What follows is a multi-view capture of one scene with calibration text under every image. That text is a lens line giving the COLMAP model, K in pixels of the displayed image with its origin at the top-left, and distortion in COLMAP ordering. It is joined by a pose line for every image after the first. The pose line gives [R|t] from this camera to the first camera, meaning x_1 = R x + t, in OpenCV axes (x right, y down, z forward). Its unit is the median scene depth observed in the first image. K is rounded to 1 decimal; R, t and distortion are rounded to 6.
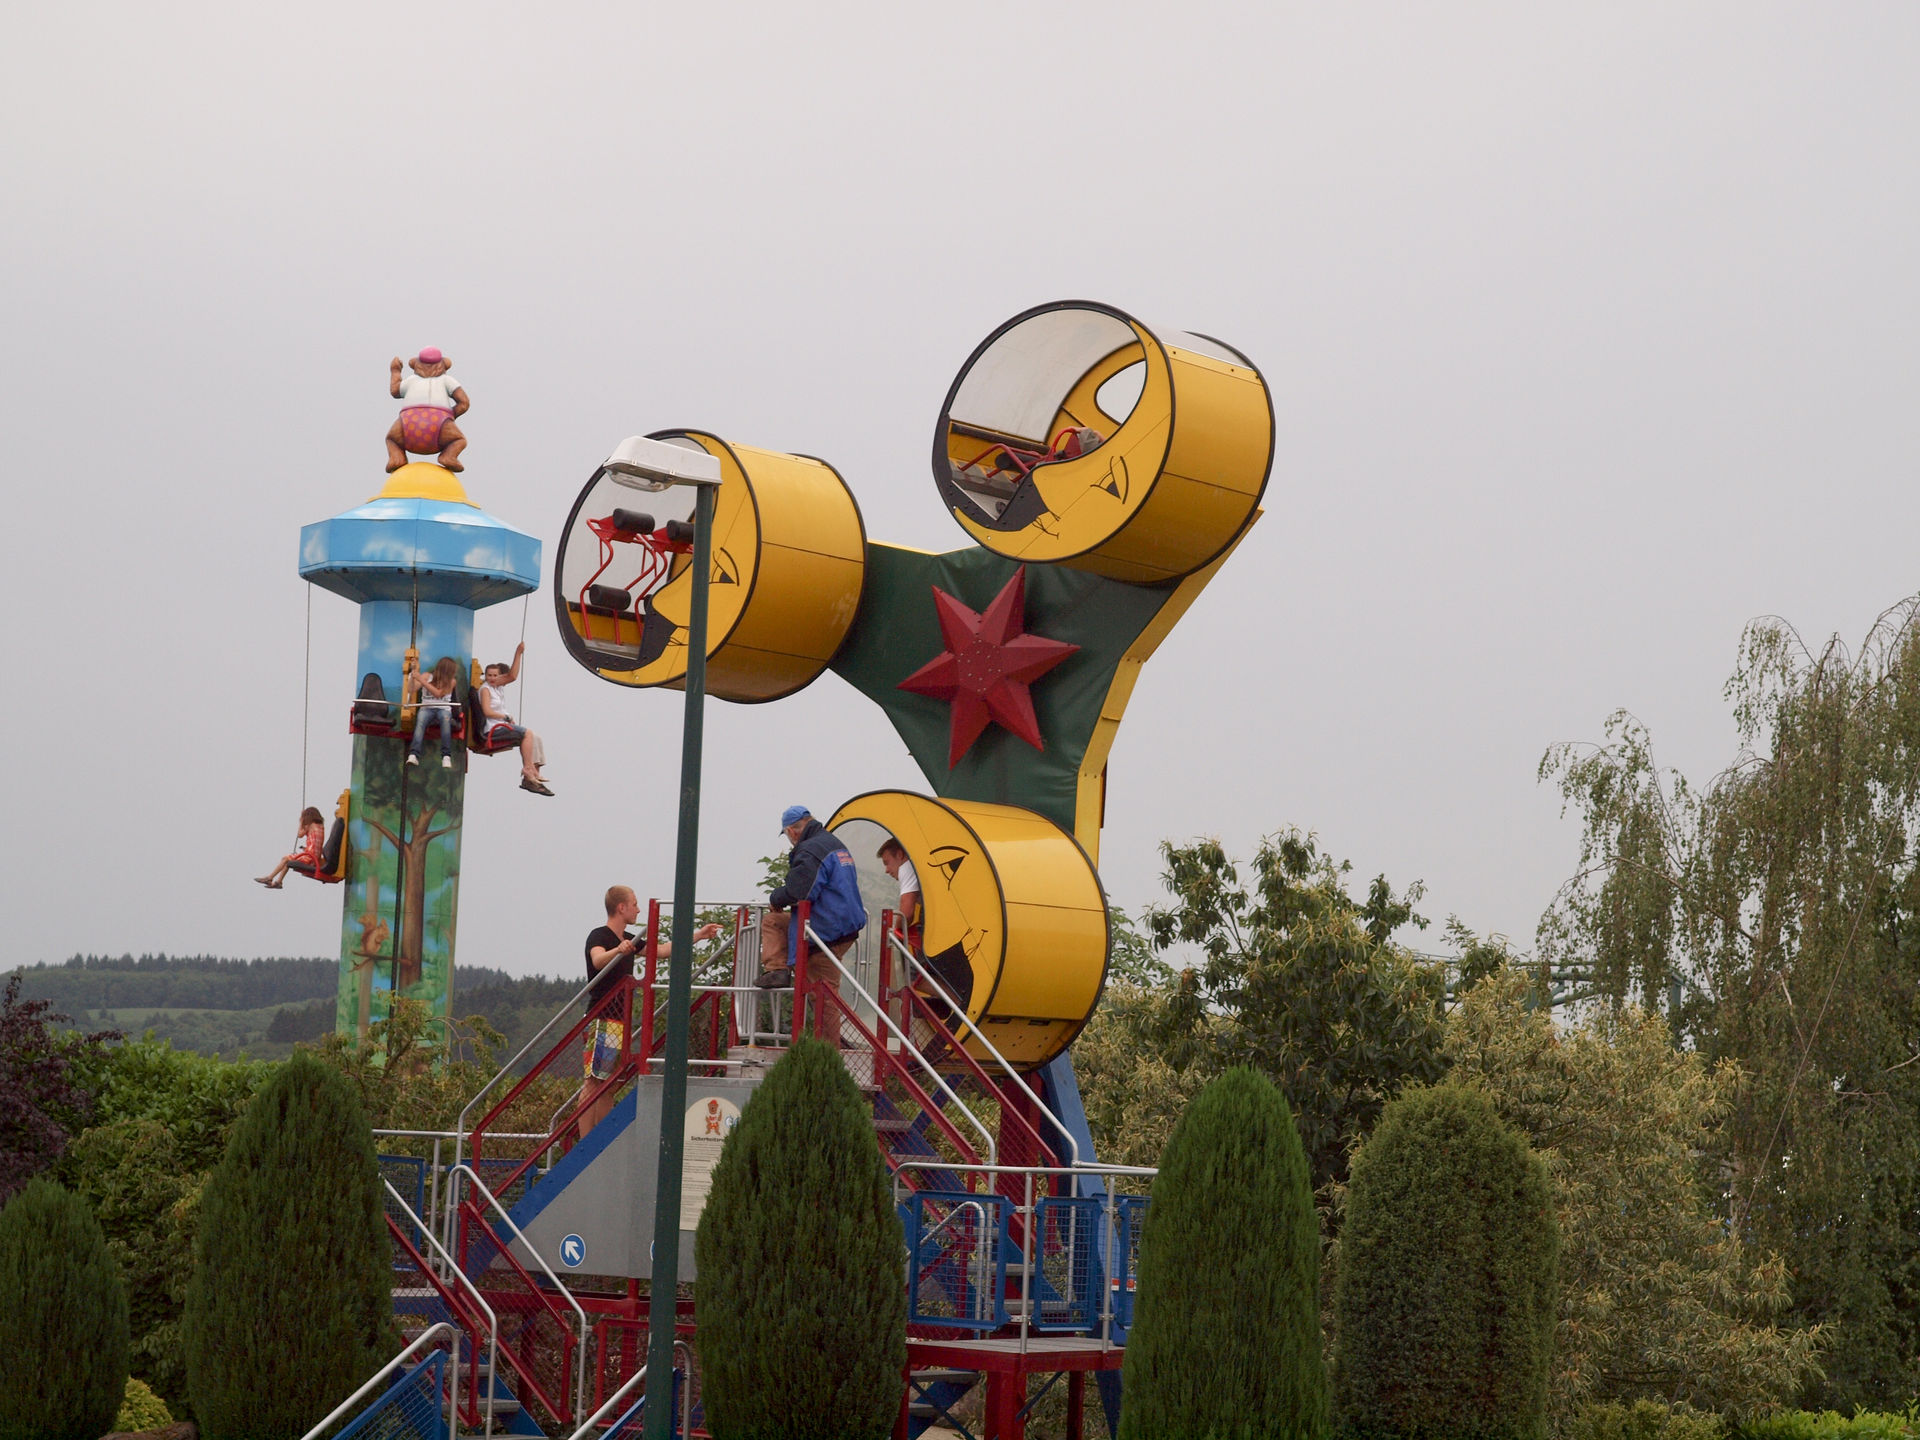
lens RADIAL K [[4690.2, 0, 960.0], [0, 4690.2, 720.0], [0, 0, 1]] dist [0.173235, 0.425258]
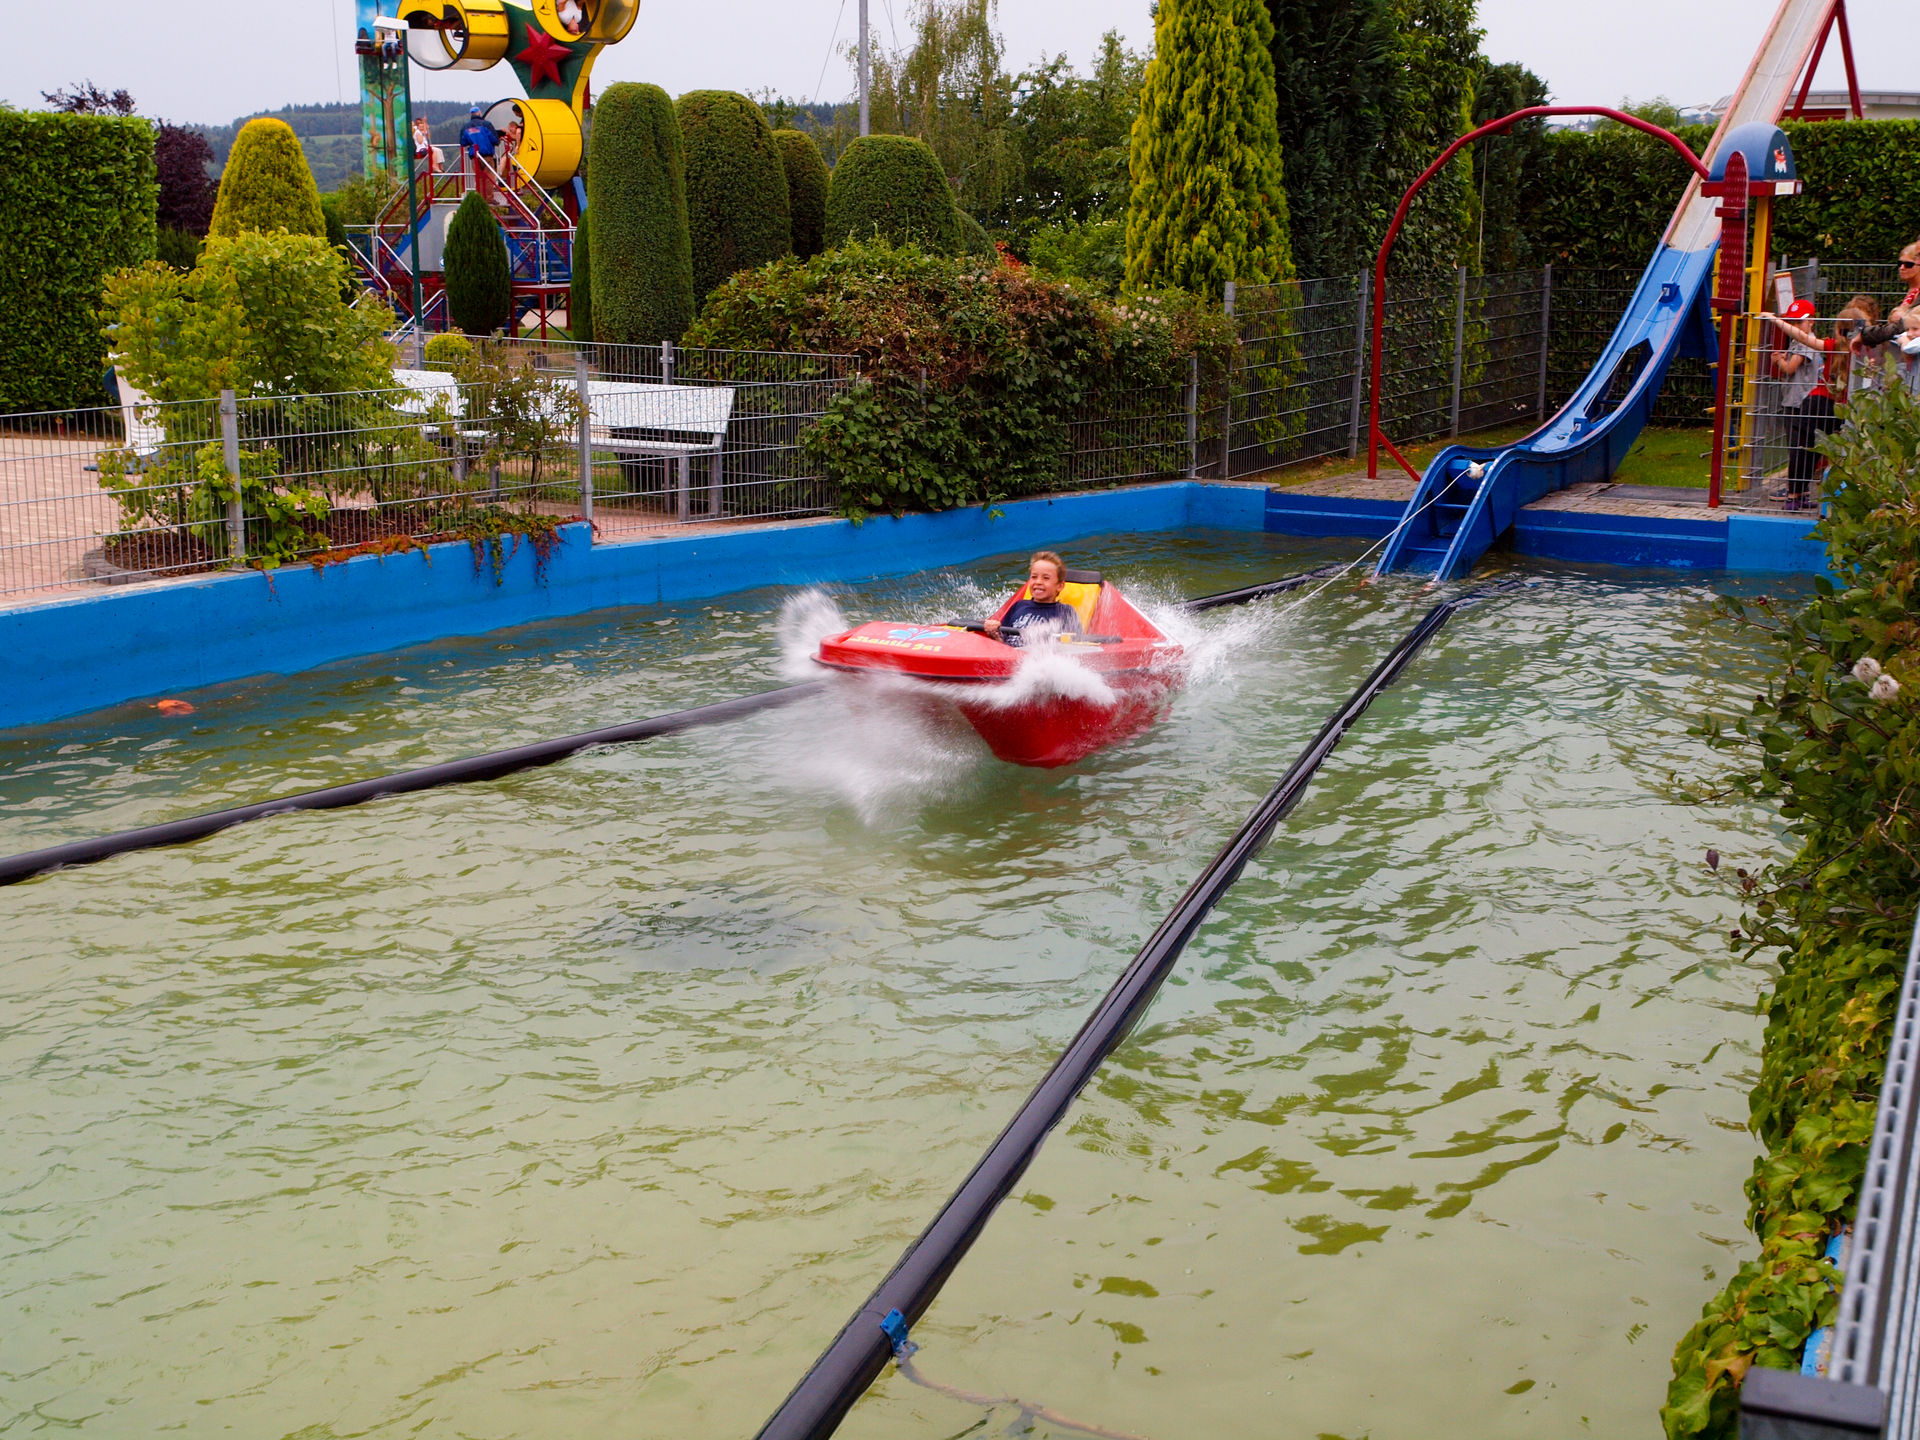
lens RADIAL K [[2678.5, 0, 960.0], [0, 2678.5, 720.0], [0, 0, 1]] dist [0.109250, 0.077137]
pose [[0.997441, -0.060100, 0.038718, 0.109290], [0.046806, 0.958336, 0.281783, -0.048447], [-0.054040, -0.279250, 0.958697, -0.473009]]
